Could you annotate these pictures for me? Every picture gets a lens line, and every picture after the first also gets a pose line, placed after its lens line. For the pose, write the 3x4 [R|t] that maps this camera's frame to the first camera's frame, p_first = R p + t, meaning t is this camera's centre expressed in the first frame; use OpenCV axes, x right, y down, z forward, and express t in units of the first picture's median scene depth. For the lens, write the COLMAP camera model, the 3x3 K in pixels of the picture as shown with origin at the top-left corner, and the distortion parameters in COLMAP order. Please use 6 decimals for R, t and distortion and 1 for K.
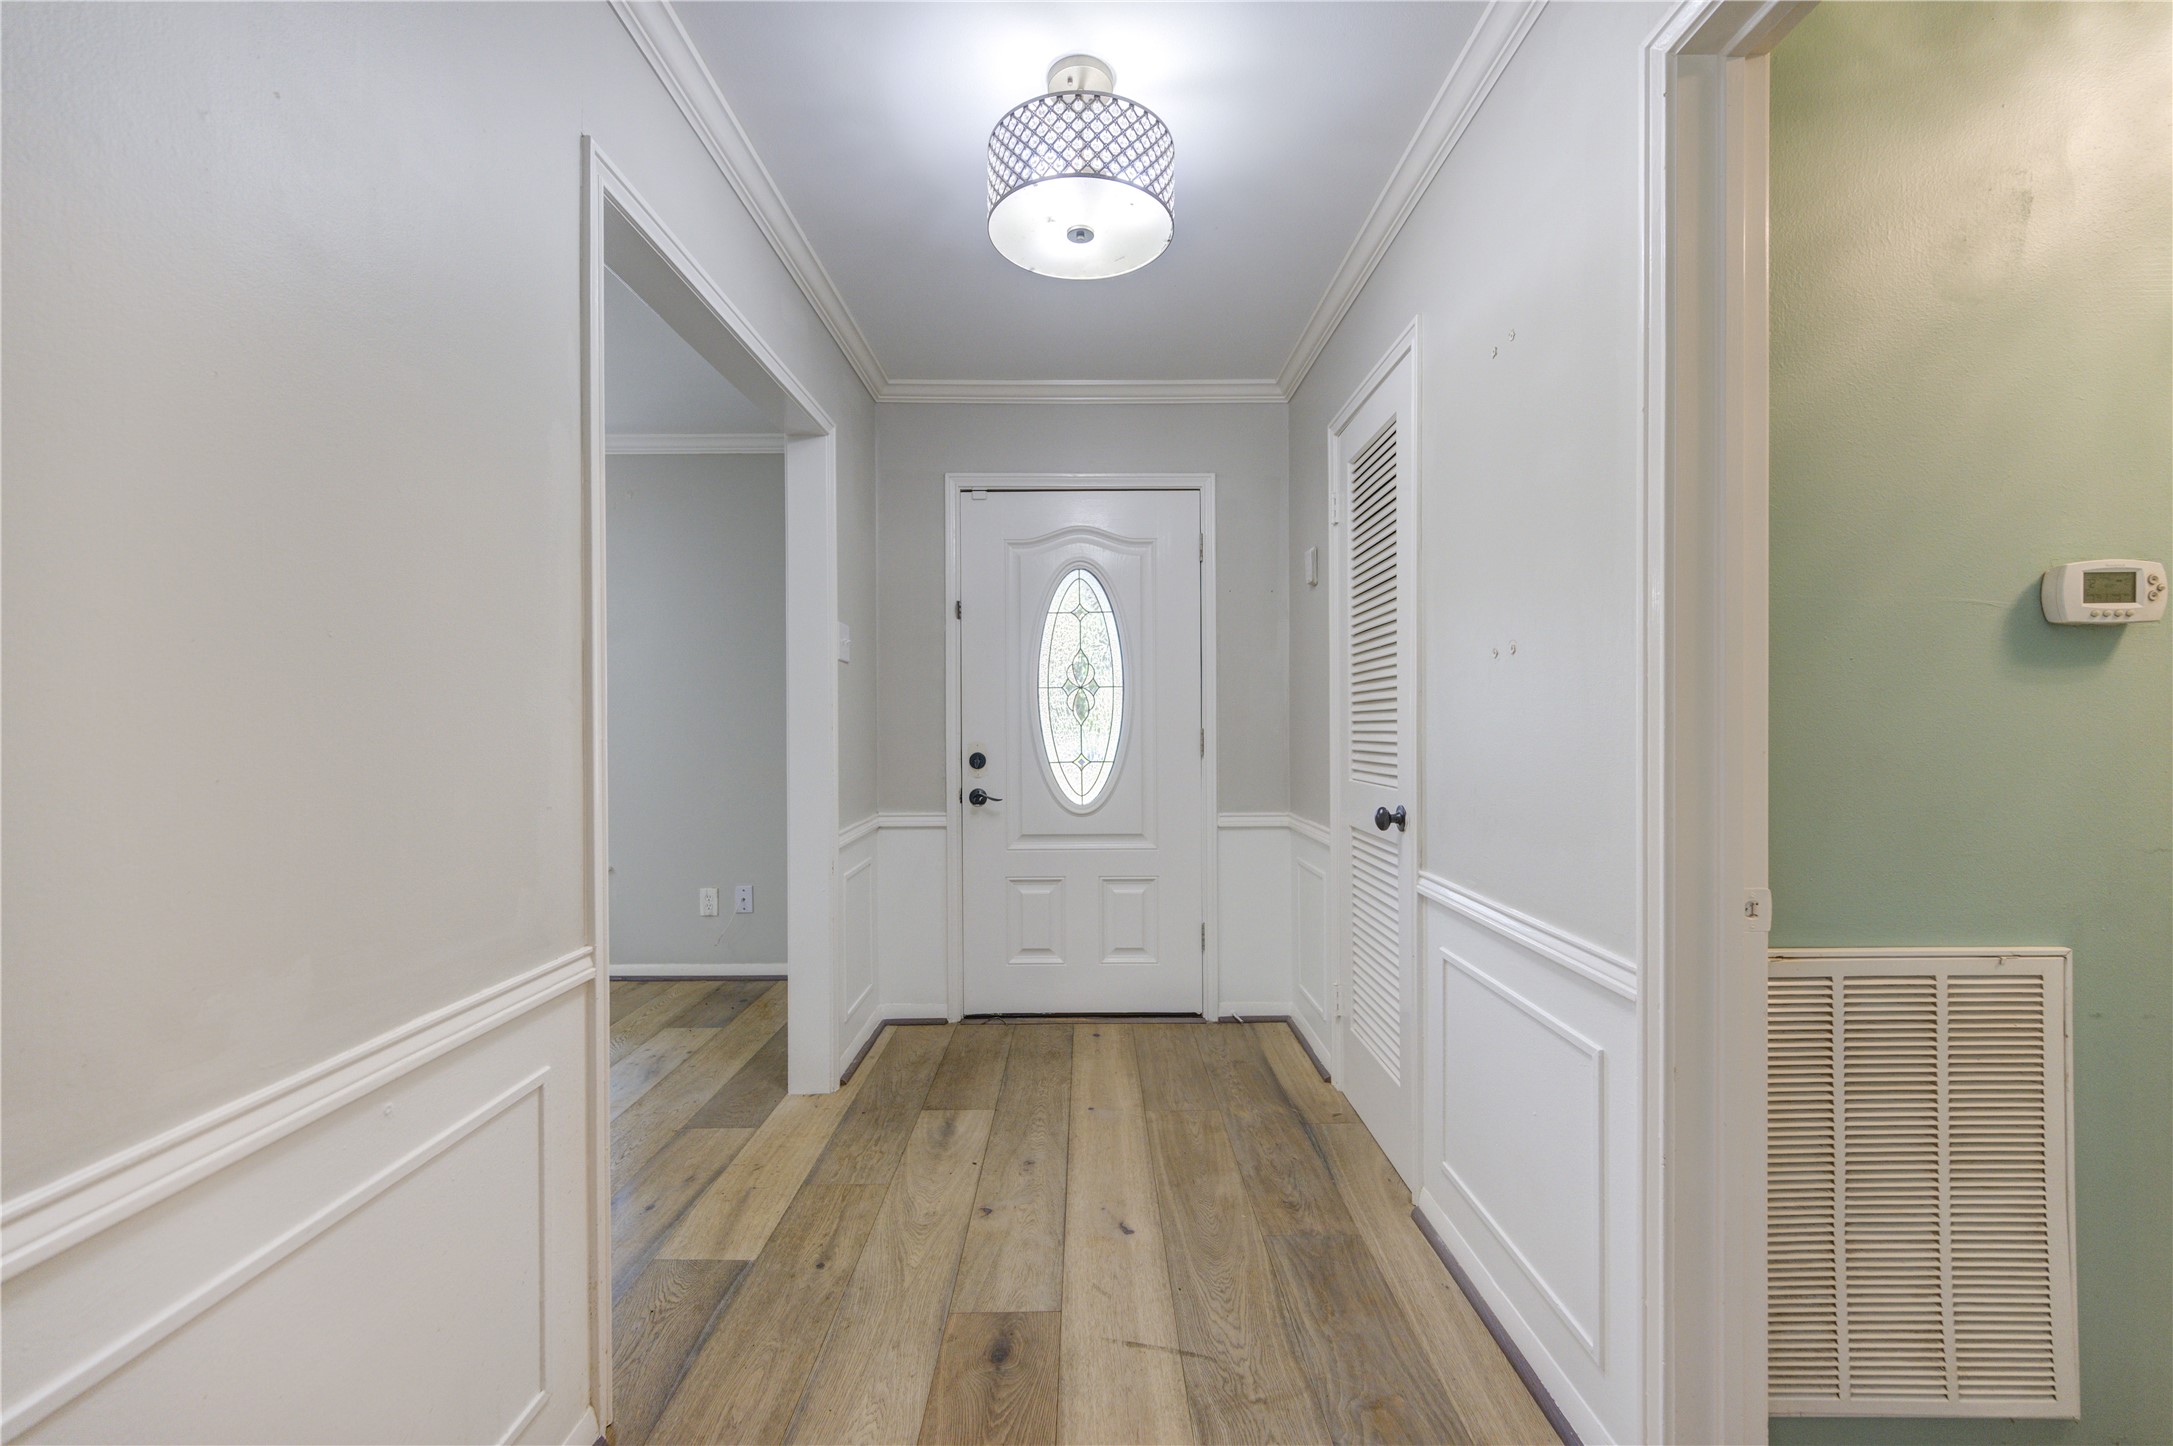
lens RADIAL K [[843.8, 0, 1101.4], [0, 843.8, 726.2], [0, 0, 1]] dist [0.001444, 0.000491]
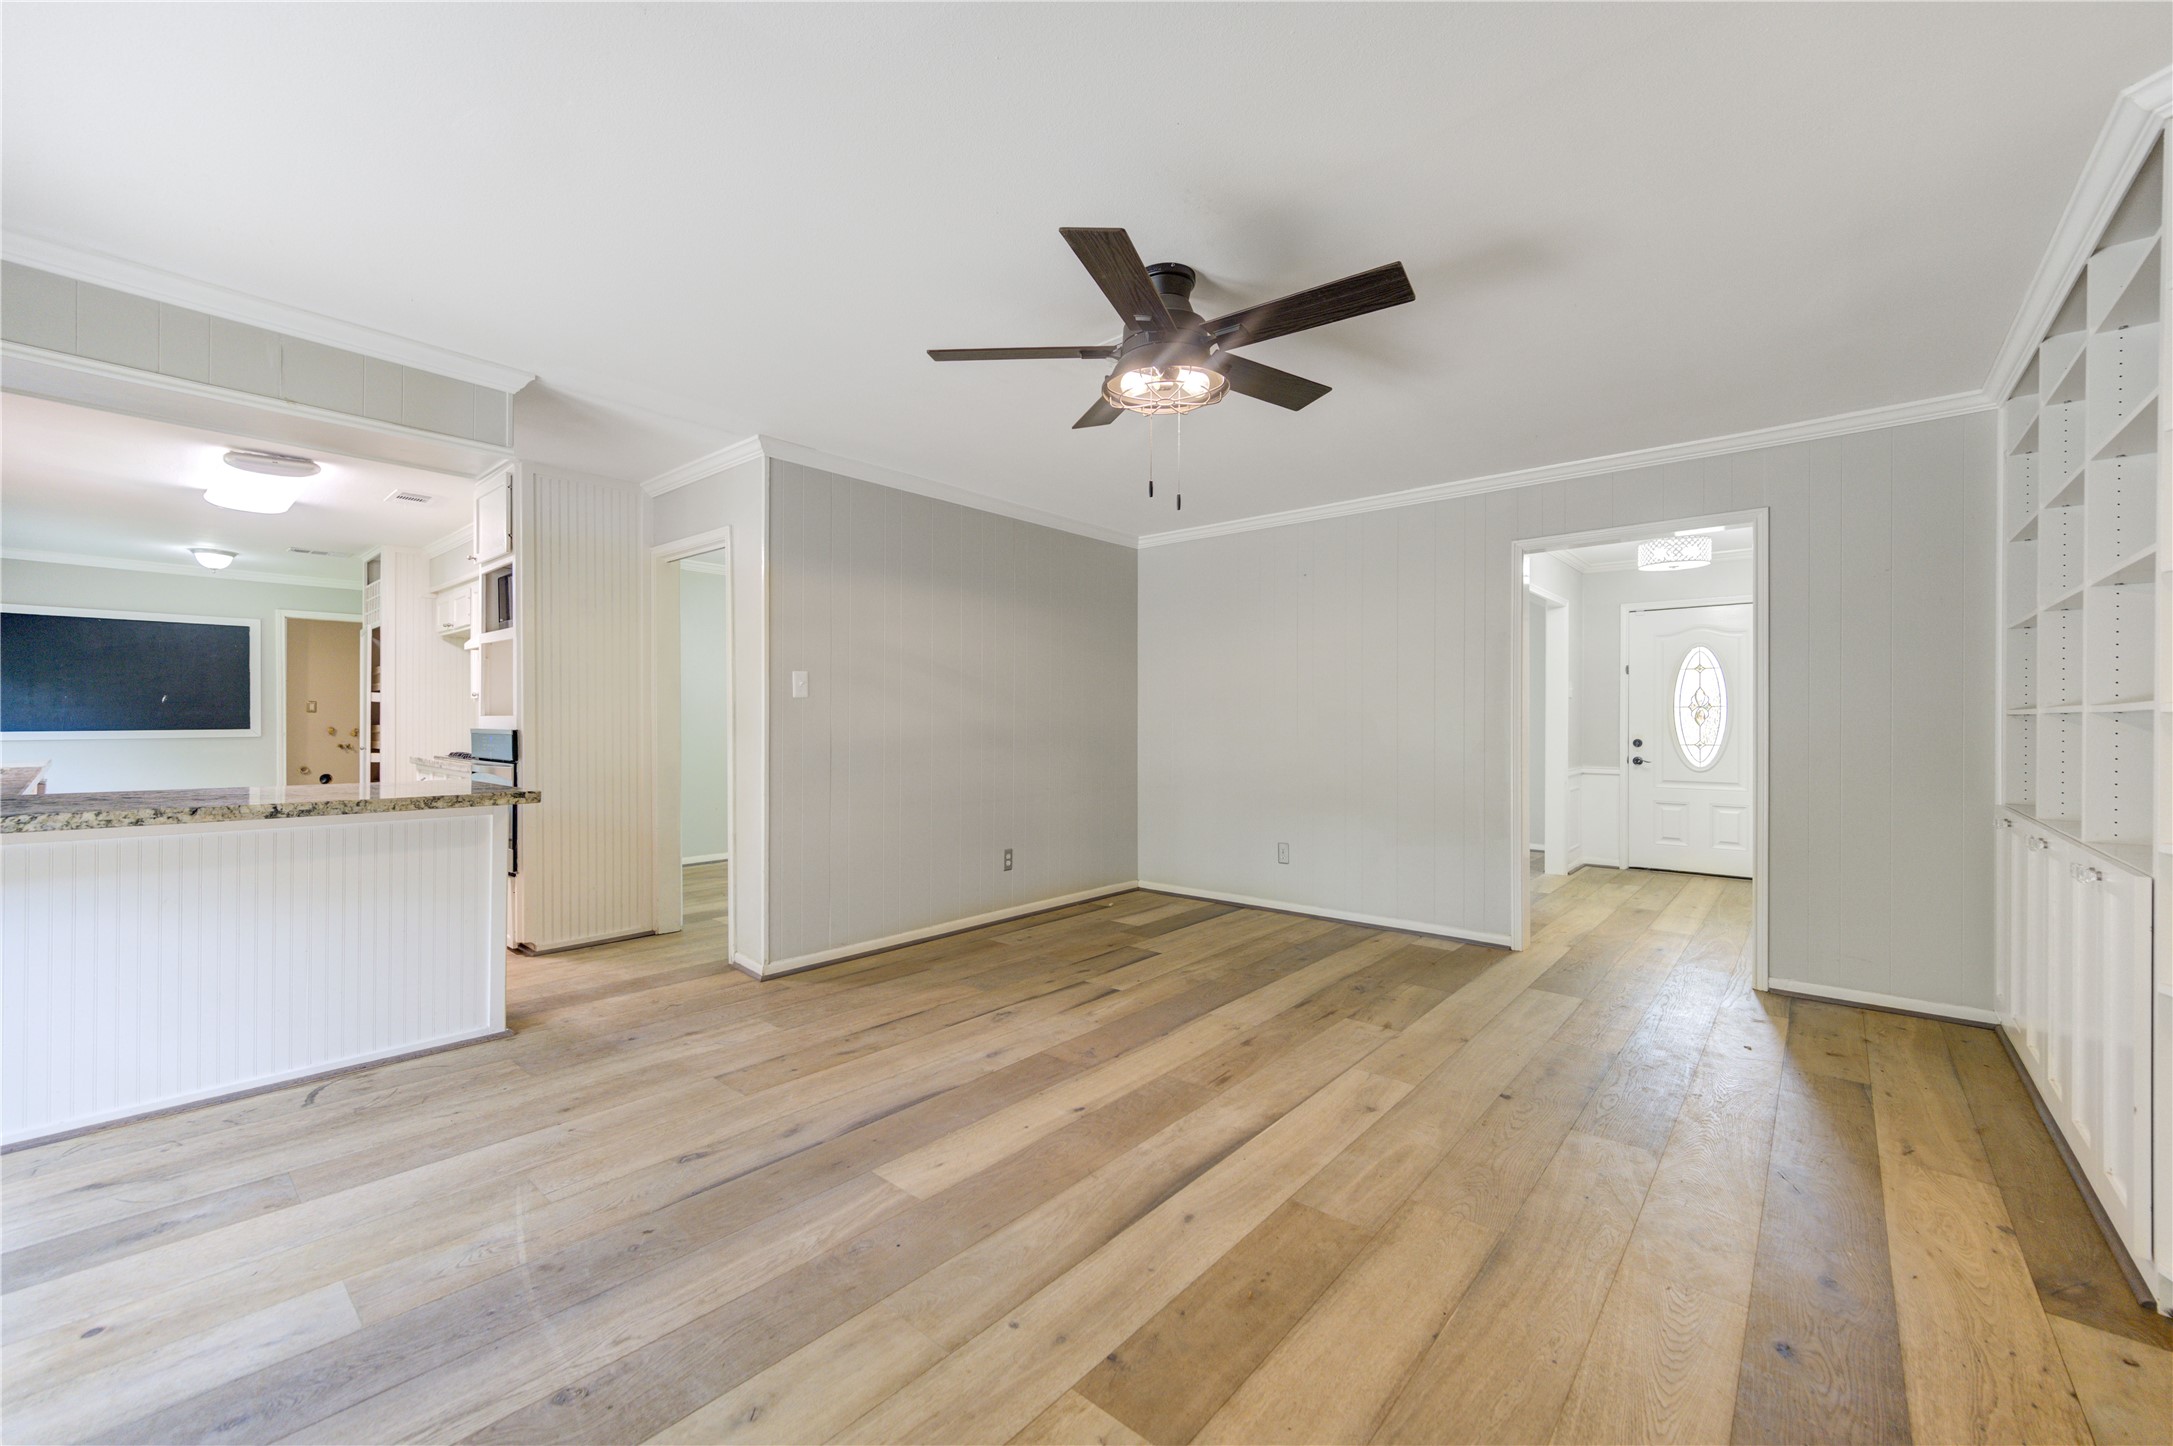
lens RADIAL K [[843.8, 0, 1068.0], [0, 843.8, 722.5], [0, 0, 1]] dist [0.001444, 0.000491]
pose [[0.748328, 0.006678, -0.663295, 0.180180], [-0.006461, 0.999975, 0.002778, -0.005959], [0.663297, 0.002206, 0.748353, -1.469032]]
